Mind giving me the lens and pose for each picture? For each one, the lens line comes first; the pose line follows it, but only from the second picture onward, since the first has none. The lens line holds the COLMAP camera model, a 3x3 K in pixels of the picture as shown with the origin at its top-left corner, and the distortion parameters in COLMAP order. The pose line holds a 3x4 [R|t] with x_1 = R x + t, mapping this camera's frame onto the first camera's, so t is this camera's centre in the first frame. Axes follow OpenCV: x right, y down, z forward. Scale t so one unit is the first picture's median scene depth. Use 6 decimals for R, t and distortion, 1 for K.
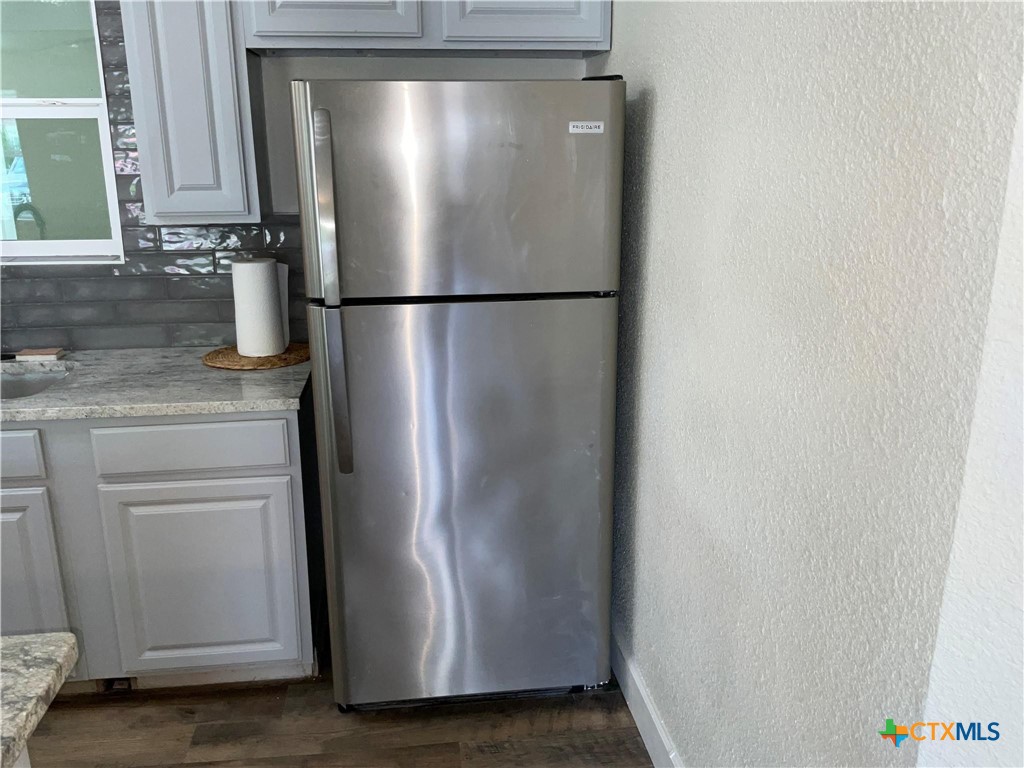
lens RADIAL K [[844.2, 0, 509.2], [0, 844.2, 384.6], [0, 0, 1]] dist [0.095365, -0.188394]
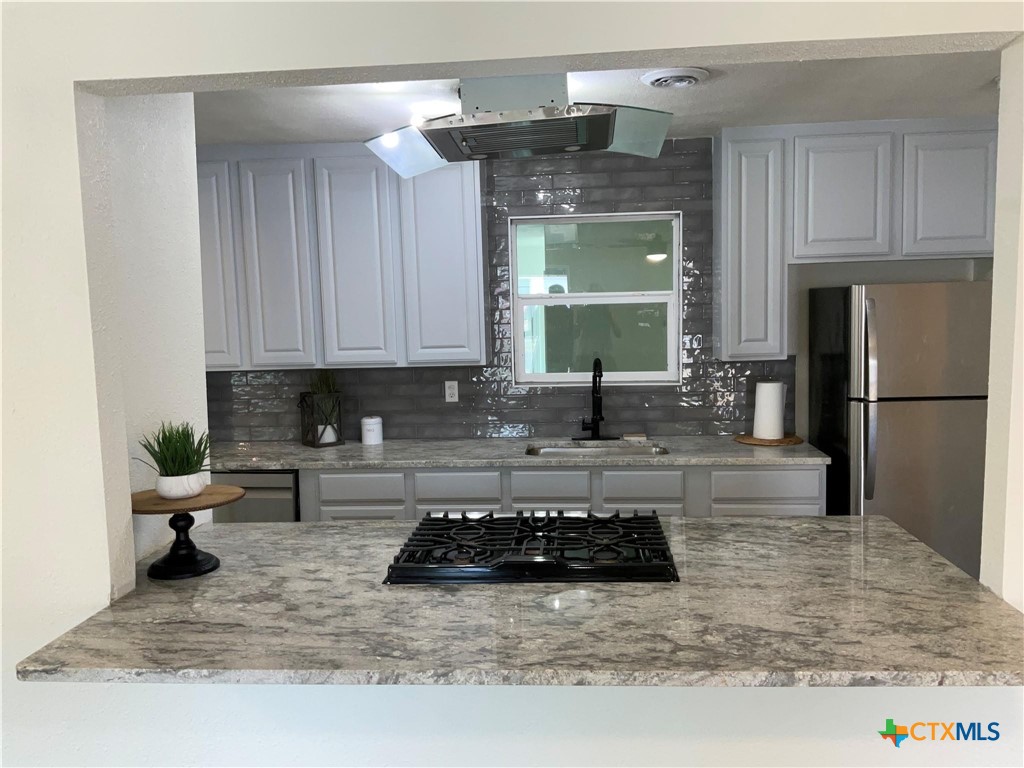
lens RADIAL K [[844.2, 0, 509.2], [0, 844.2, 384.6], [0, 0, 1]] dist [0.095365, -0.188394]
pose [[0.978382, -0.001971, -0.206797, -0.501533], [-0.033732, 0.985043, -0.168977, 0.175876], [0.204036, 0.172300, 0.963681, -0.790222]]
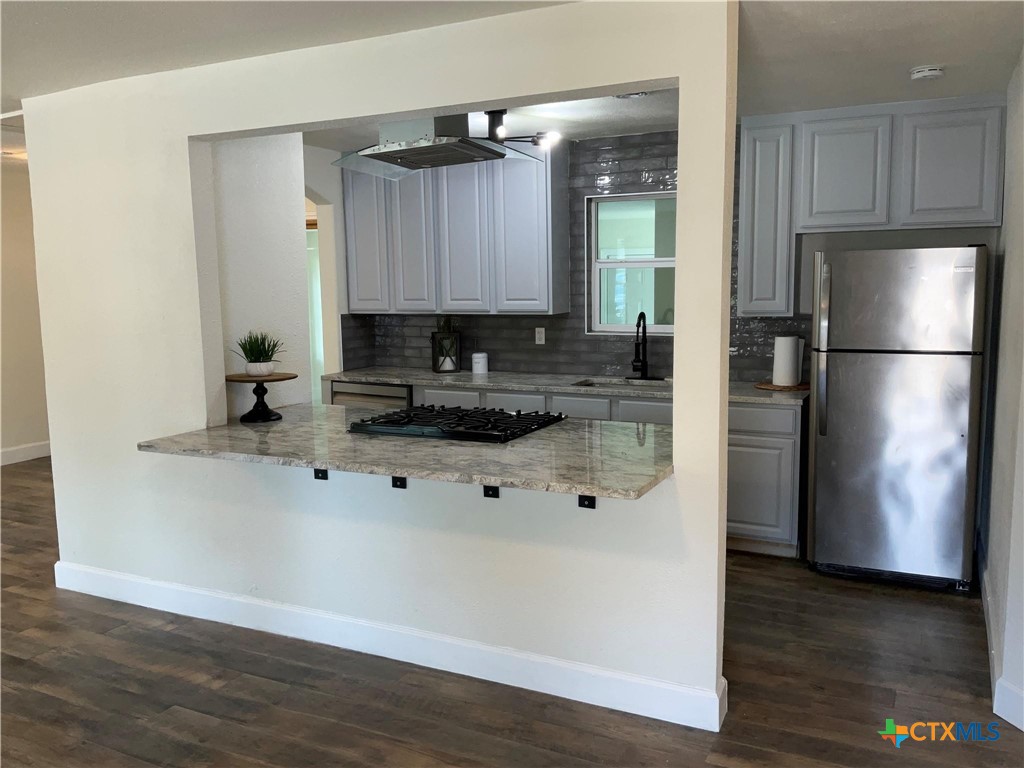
lens RADIAL K [[844.2, 0, 509.2], [0, 844.2, 384.6], [0, 0, 1]] dist [0.095365, -0.188394]
pose [[0.830512, 0.062474, -0.553487, 0.278235], [-0.140346, 0.985100, -0.099399, 0.266451], [0.539030, 0.160231, 0.826905, -1.010794]]
